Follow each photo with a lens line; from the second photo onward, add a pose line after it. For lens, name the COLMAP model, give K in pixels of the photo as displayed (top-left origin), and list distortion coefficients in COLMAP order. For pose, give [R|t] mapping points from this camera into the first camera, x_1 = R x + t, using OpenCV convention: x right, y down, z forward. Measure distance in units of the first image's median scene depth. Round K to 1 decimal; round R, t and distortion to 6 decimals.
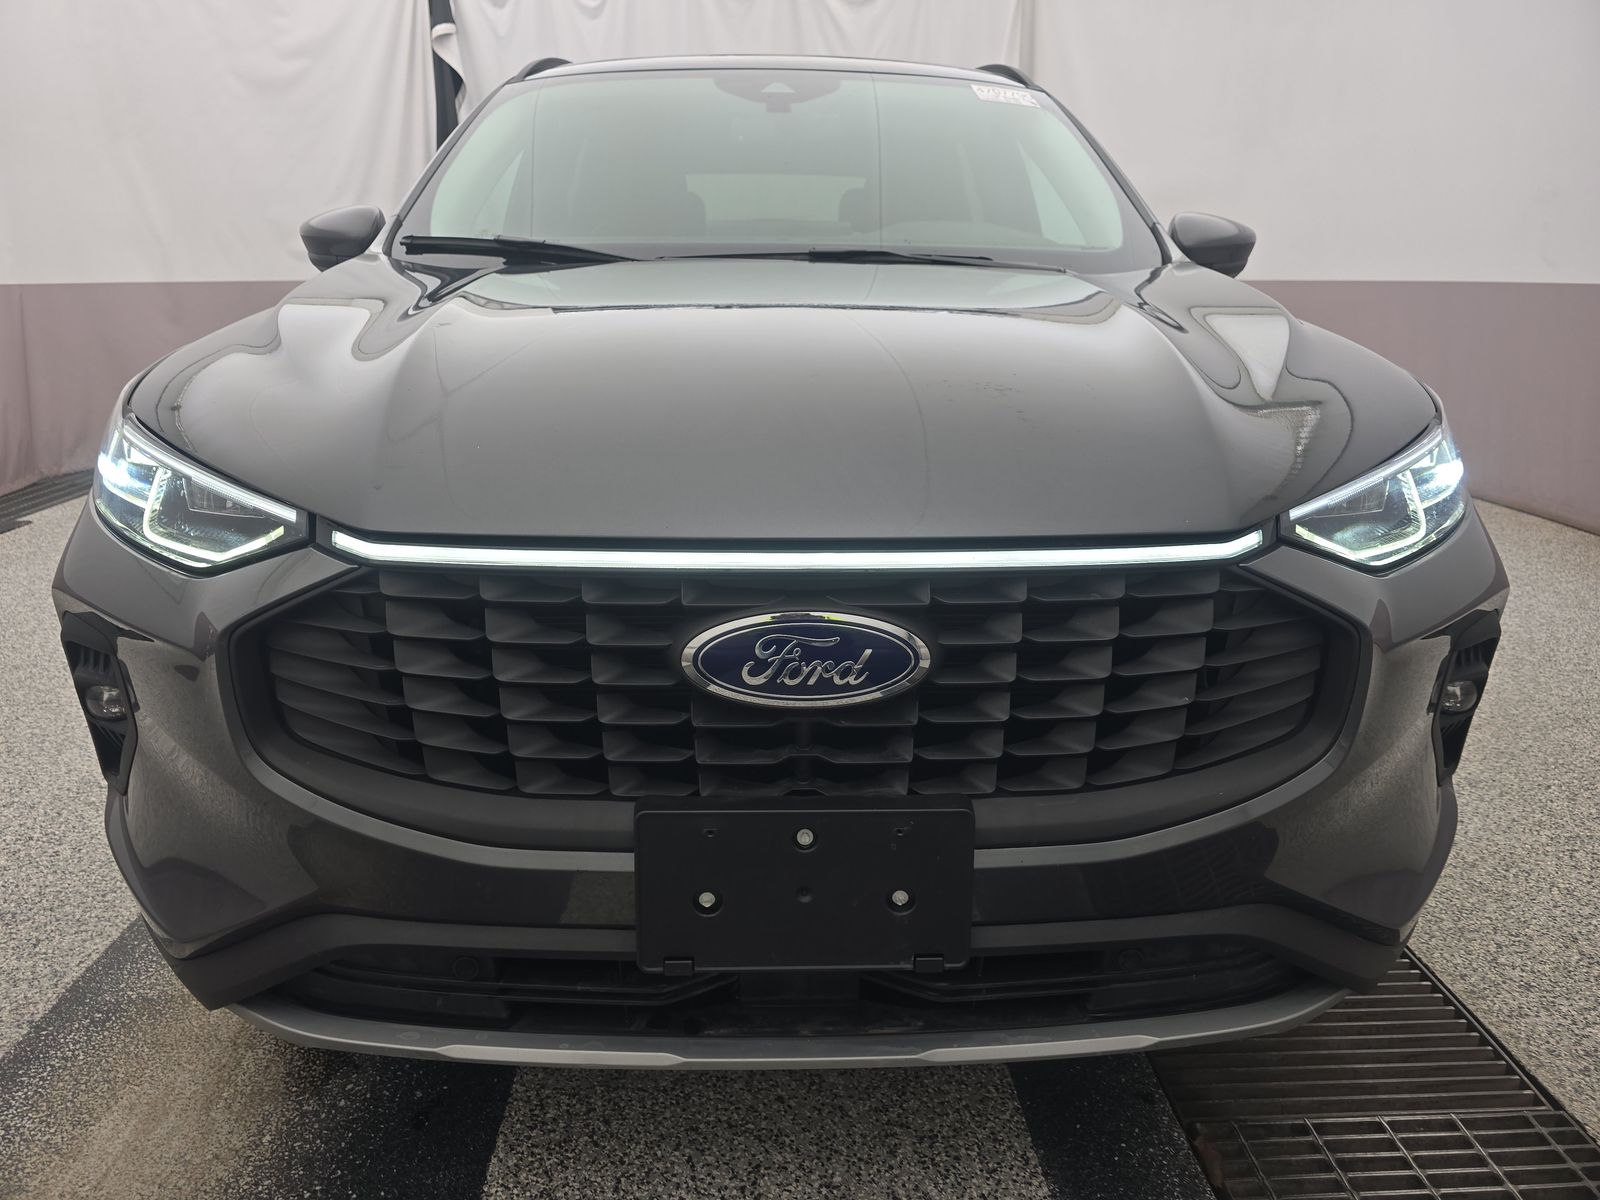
lens RADIAL K [[1100.0, 0, 800.8], [0, 1100.0, 599.1], [0, 0, 1]] dist [-0.030868, -0.003196]
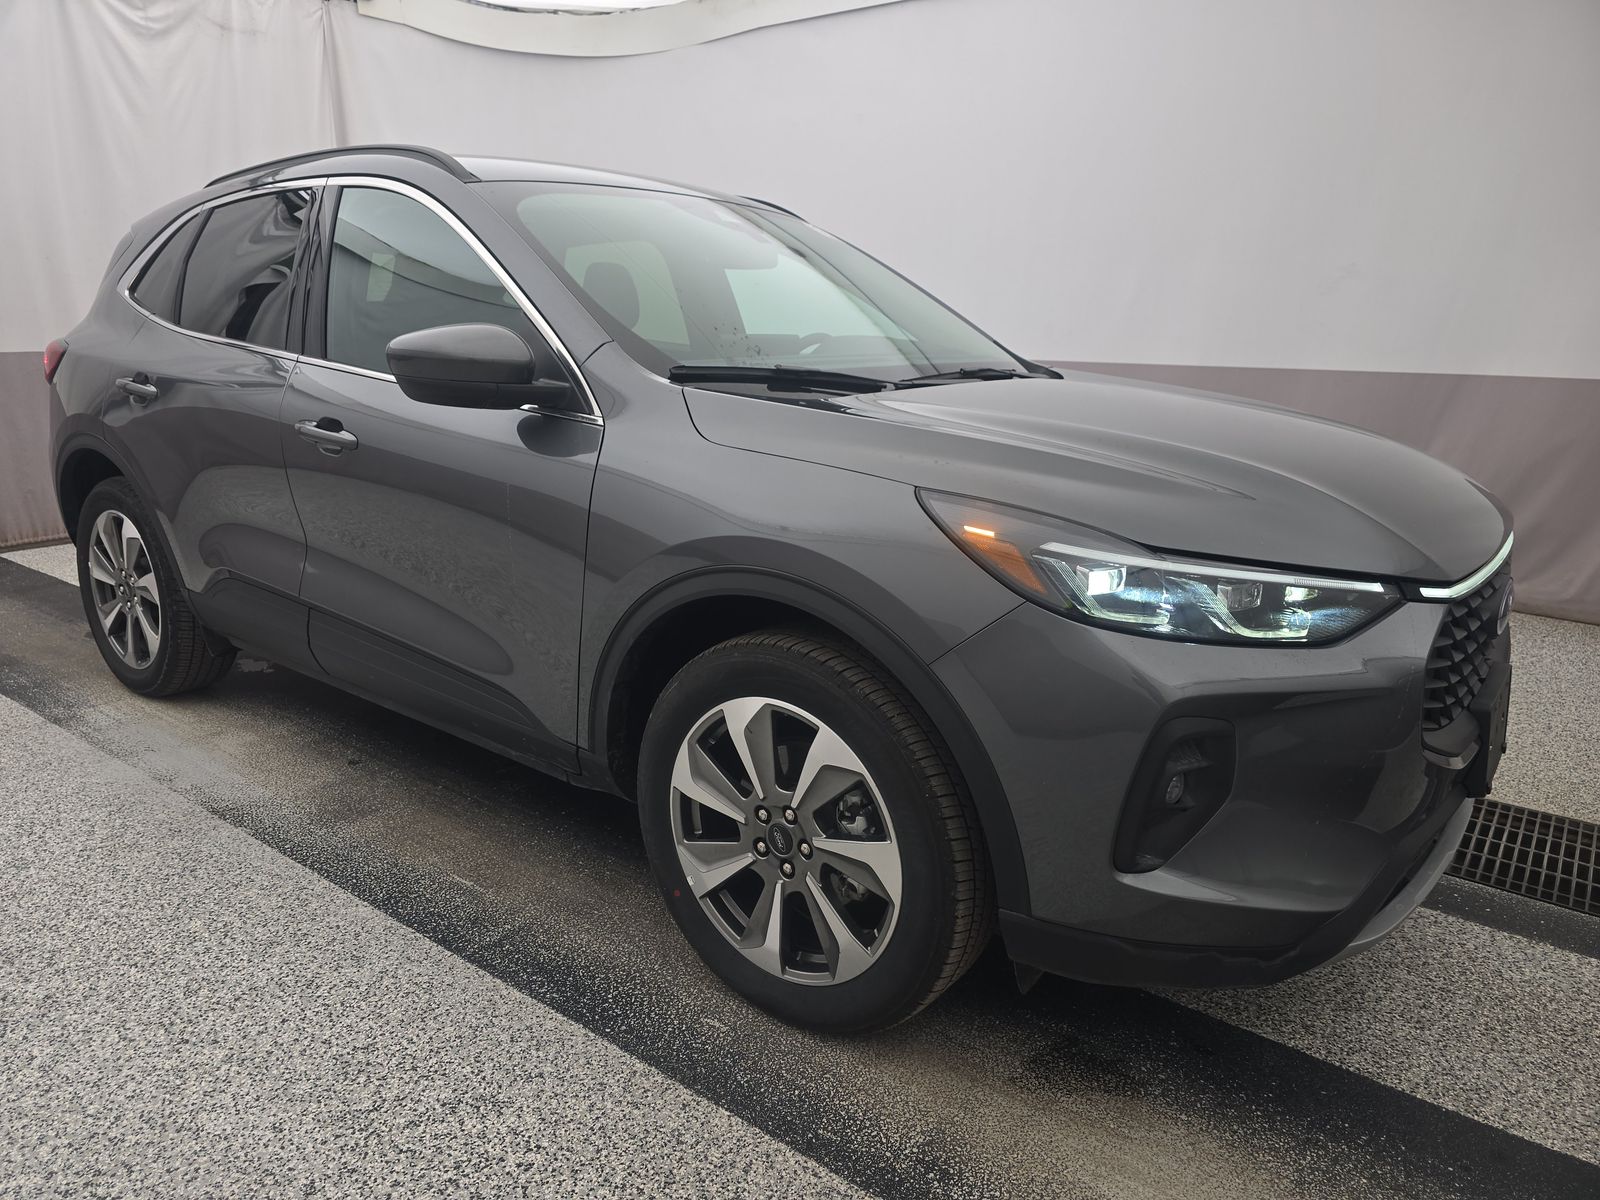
lens RADIAL K [[1100.0, 0, 800.1], [0, 1100.0, 597.4], [0, 0, 1]] dist [-0.030868, -0.003196]
pose [[0.651836, -0.189854, 0.734210, -1.479704], [0.216959, 0.974376, 0.059340, -0.229583], [-0.726663, 0.120614, 0.676324, 0.386683]]
